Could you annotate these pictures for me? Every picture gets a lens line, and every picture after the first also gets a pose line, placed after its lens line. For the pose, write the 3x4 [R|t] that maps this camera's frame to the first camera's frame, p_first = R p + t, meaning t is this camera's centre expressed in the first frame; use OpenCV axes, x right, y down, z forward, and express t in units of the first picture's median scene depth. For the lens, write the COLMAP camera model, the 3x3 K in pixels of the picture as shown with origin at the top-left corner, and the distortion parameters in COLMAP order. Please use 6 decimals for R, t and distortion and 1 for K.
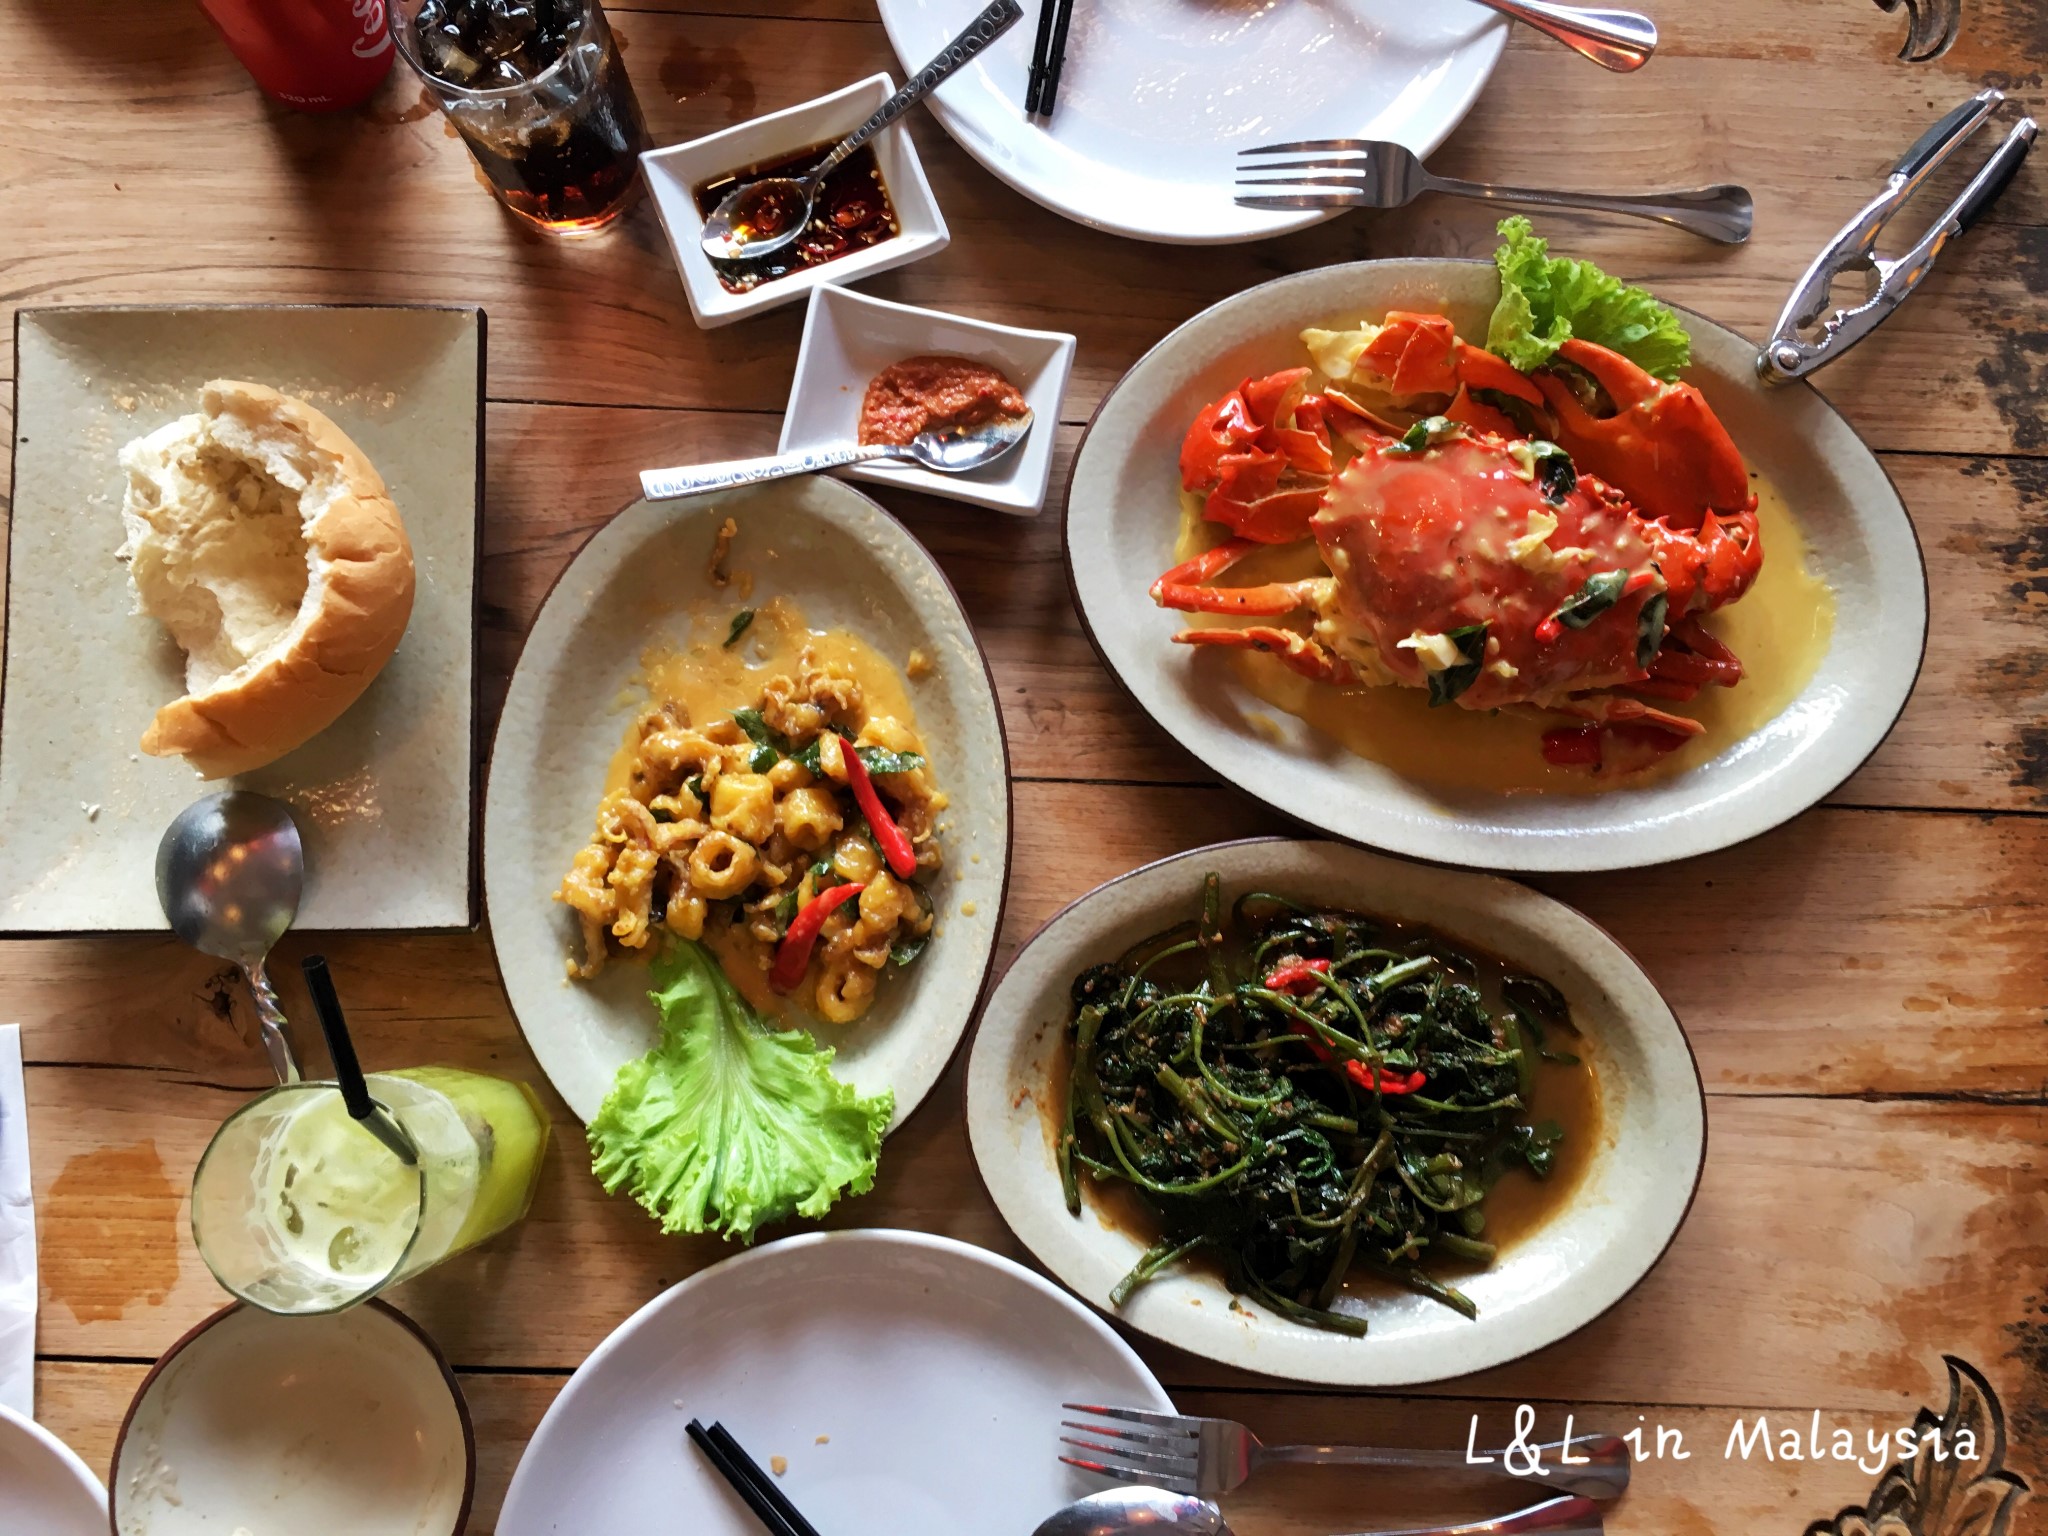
lens RADIAL K [[1835.5, 0, 1024.0], [0, 1835.5, 768.0], [0, 0, 1]] dist [0.098573, -0.170428]
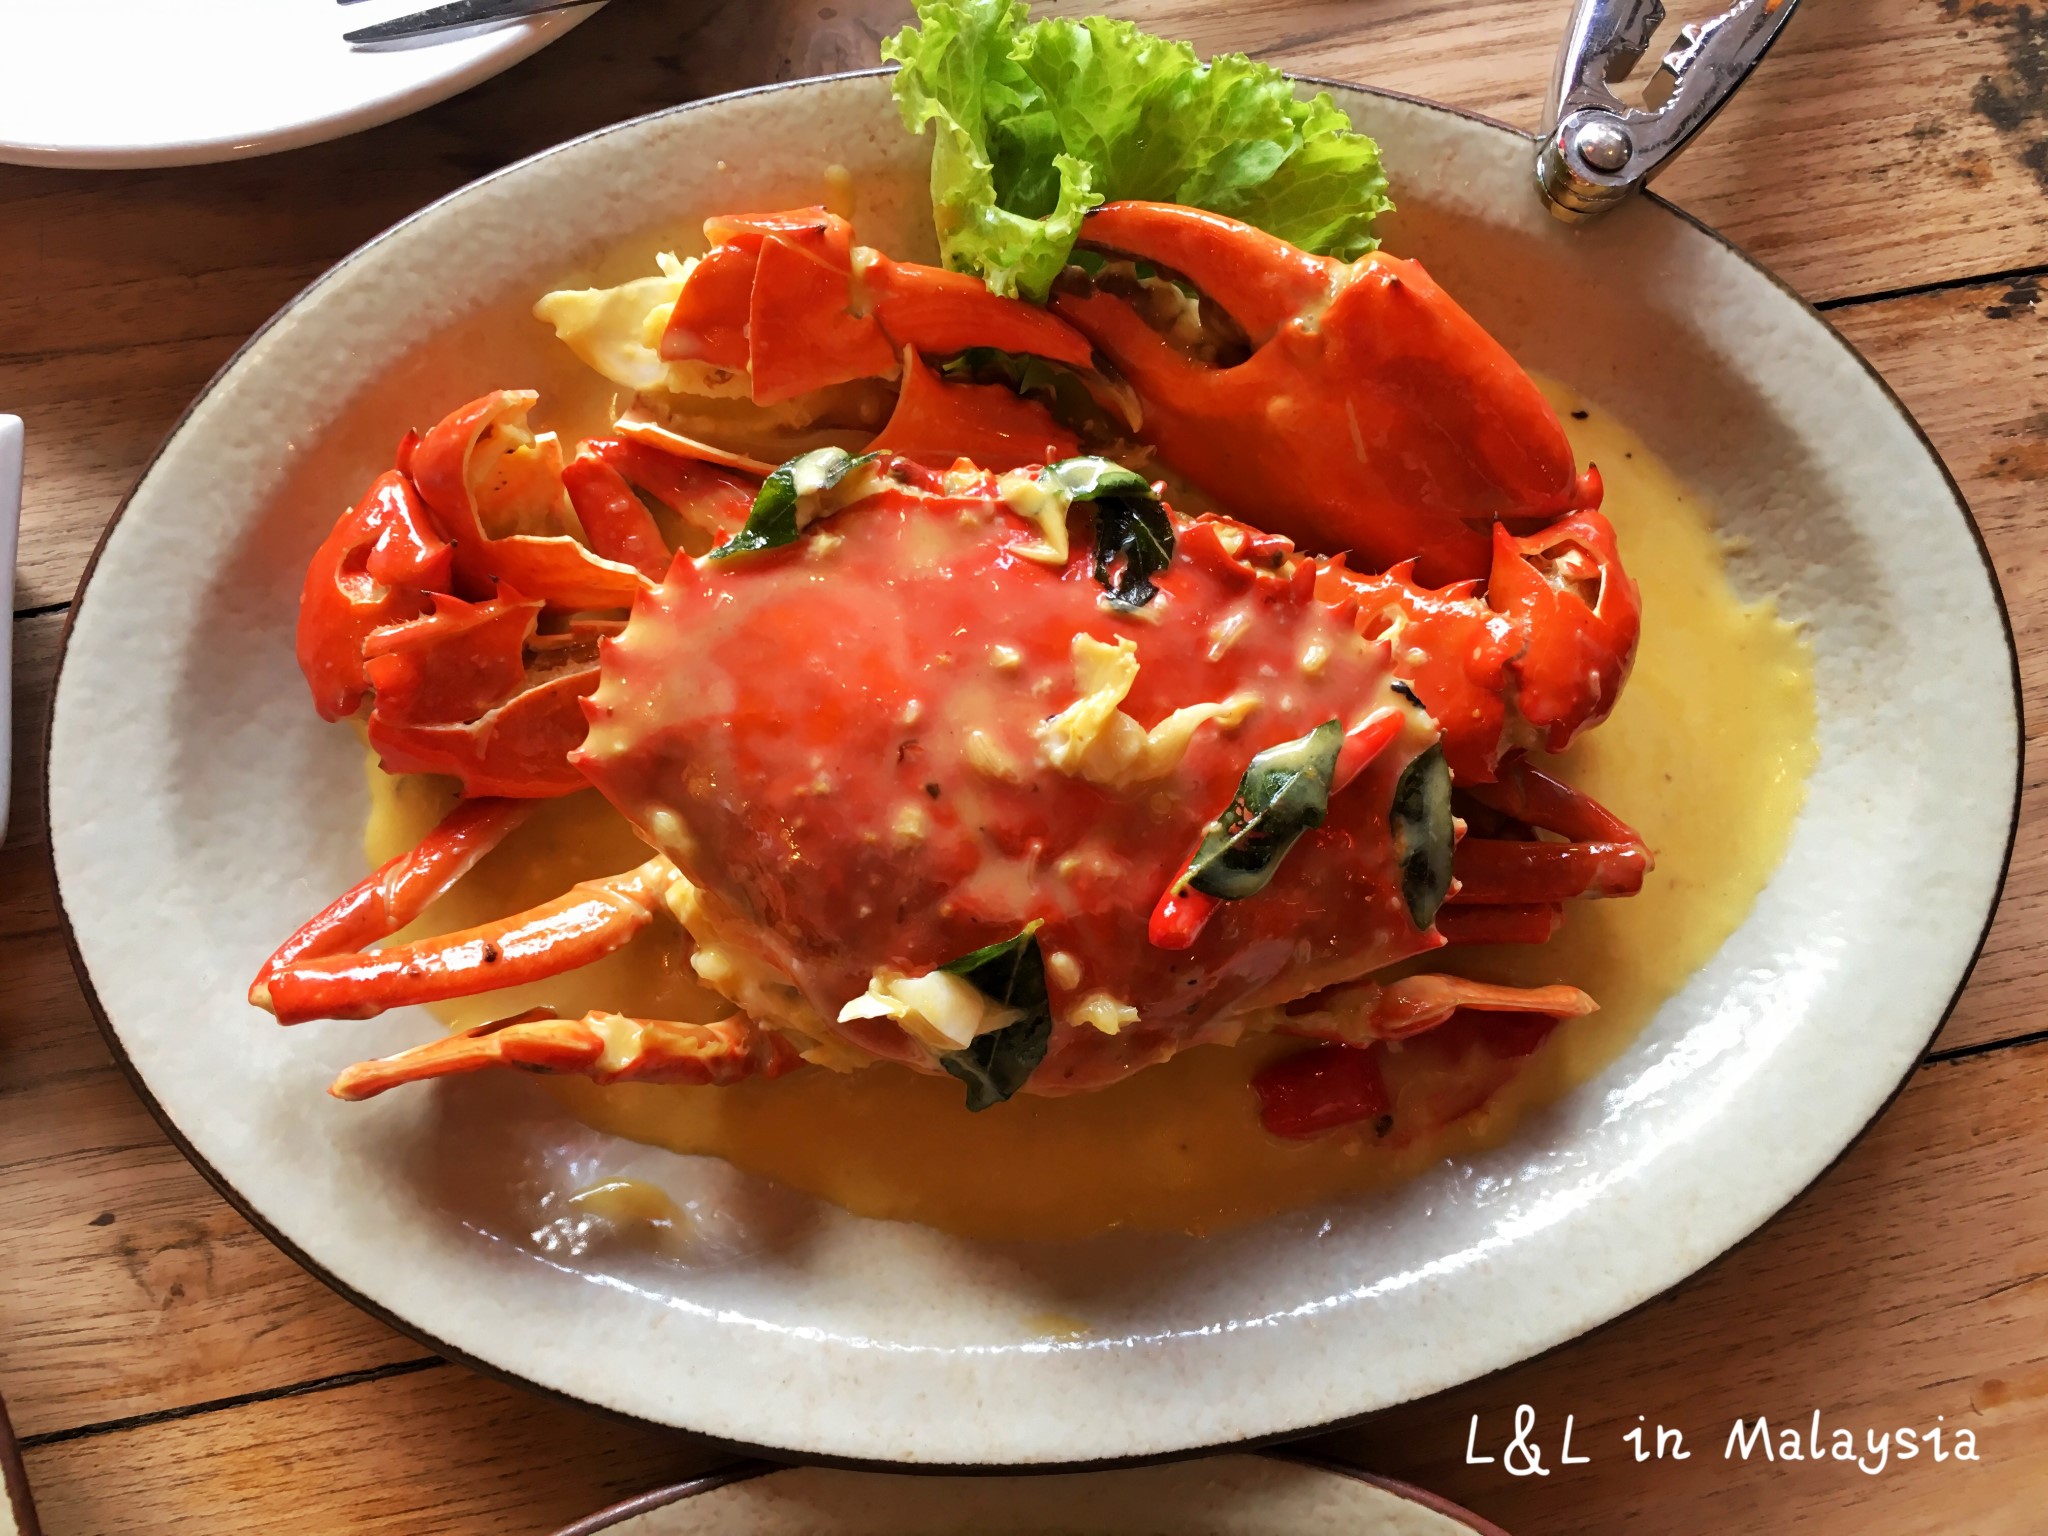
lens RADIAL K [[1835.5, 0, 1024.0], [0, 1835.5, 768.0], [0, 0, 1]] dist [0.098573, -0.170428]
pose [[0.975778, -0.213420, 0.048048, 0.226957], [0.212390, 0.976848, 0.025675, -0.118310], [-0.052415, -0.014848, 0.998515, 0.570191]]
